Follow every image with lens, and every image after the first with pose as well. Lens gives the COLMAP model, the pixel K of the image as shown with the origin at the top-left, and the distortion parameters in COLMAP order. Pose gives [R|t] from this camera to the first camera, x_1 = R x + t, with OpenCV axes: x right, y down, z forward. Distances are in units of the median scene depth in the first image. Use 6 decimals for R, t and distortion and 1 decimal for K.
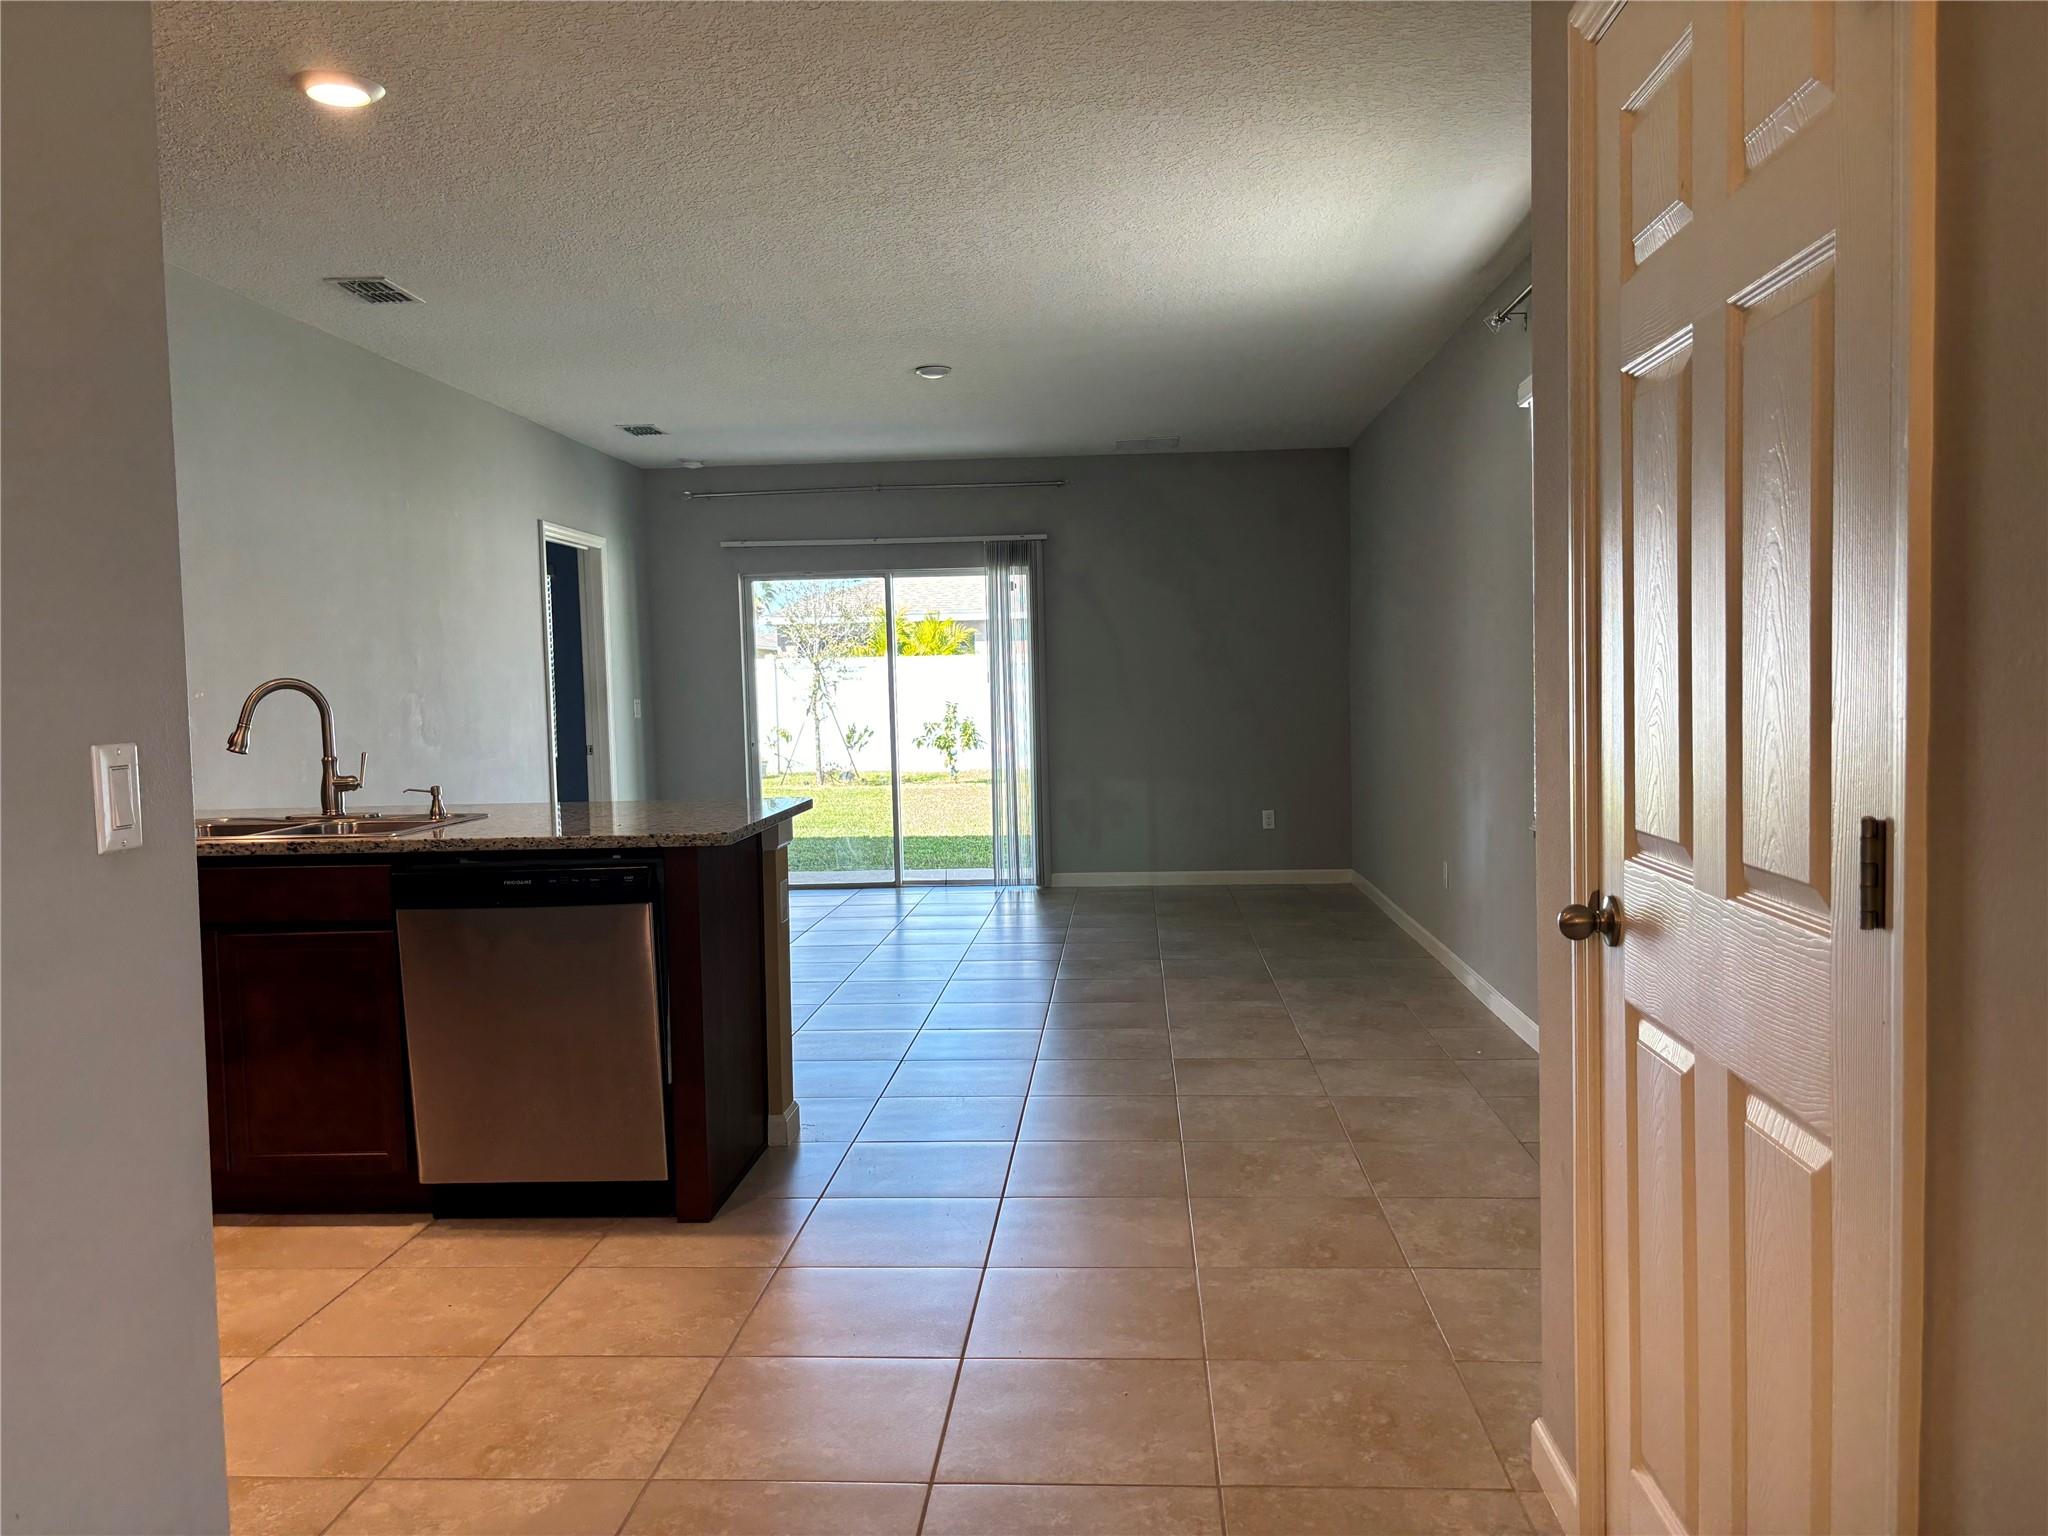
lens RADIAL K [[1542.4, 0, 1034.8], [0, 1542.4, 773.2], [0, 0, 1]] dist [0.017632, -0.004464]
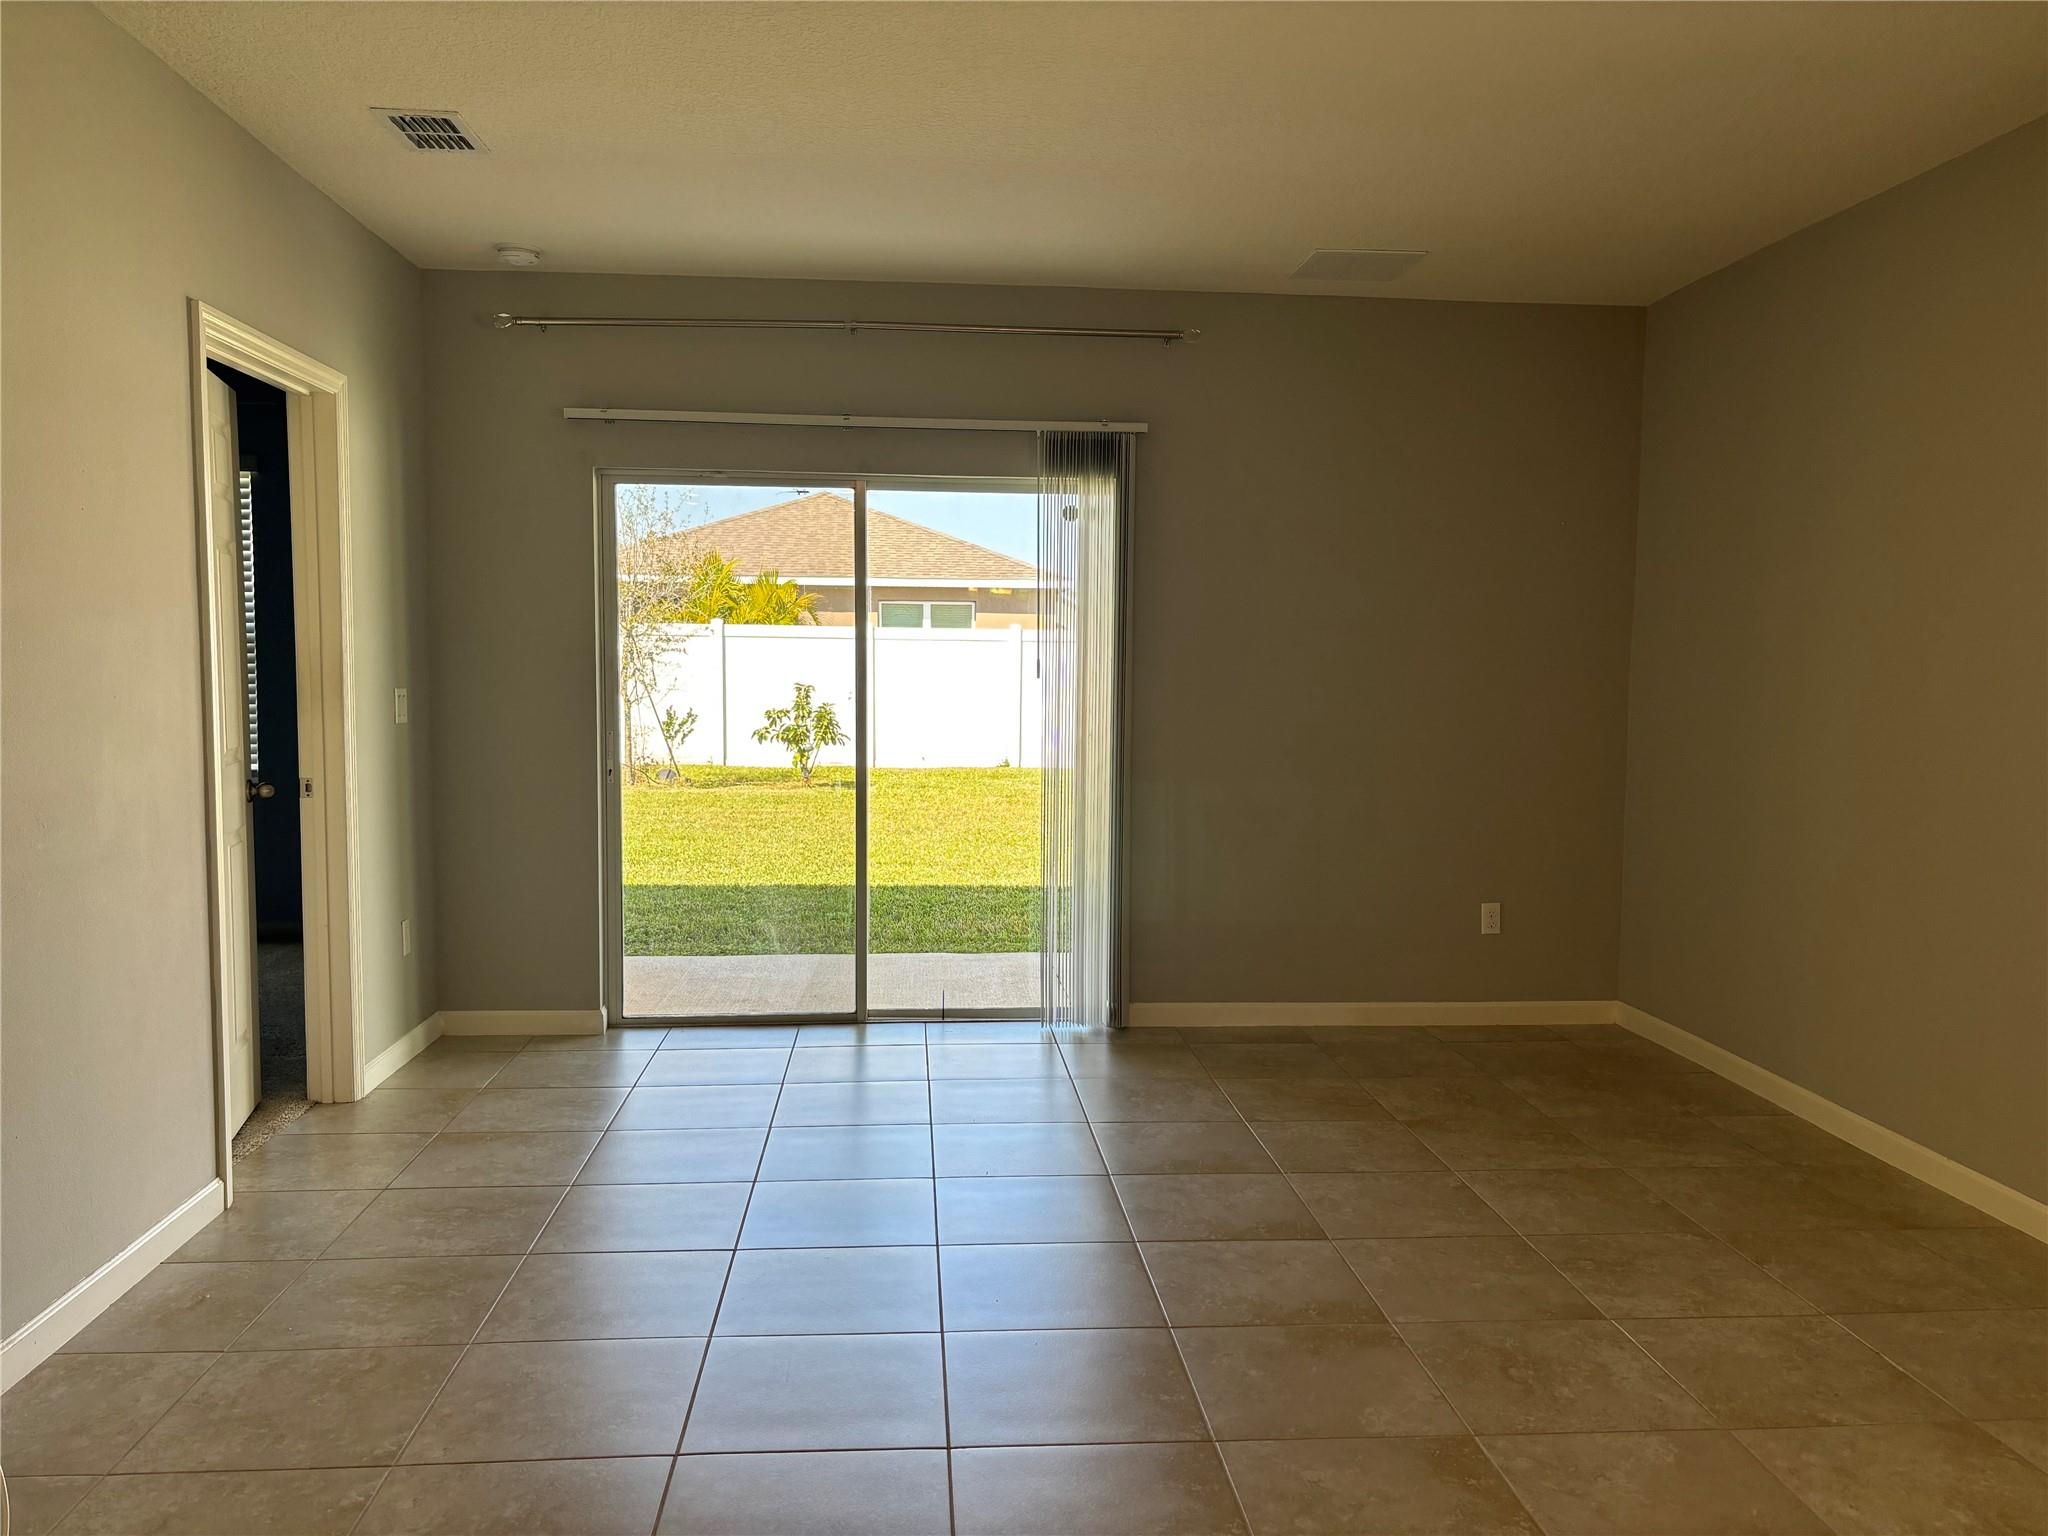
lens RADIAL K [[1535.9, 0, 1024.0], [0, 1535.9, 768.0], [0, 0, 1]] dist [-0.035115, 0.002607]
pose [[0.989320, 0.021660, 0.144141, -0.115538], [-0.023539, 0.999659, 0.011347, -0.031198], [-0.143846, -0.014619, 0.989492, 0.430789]]
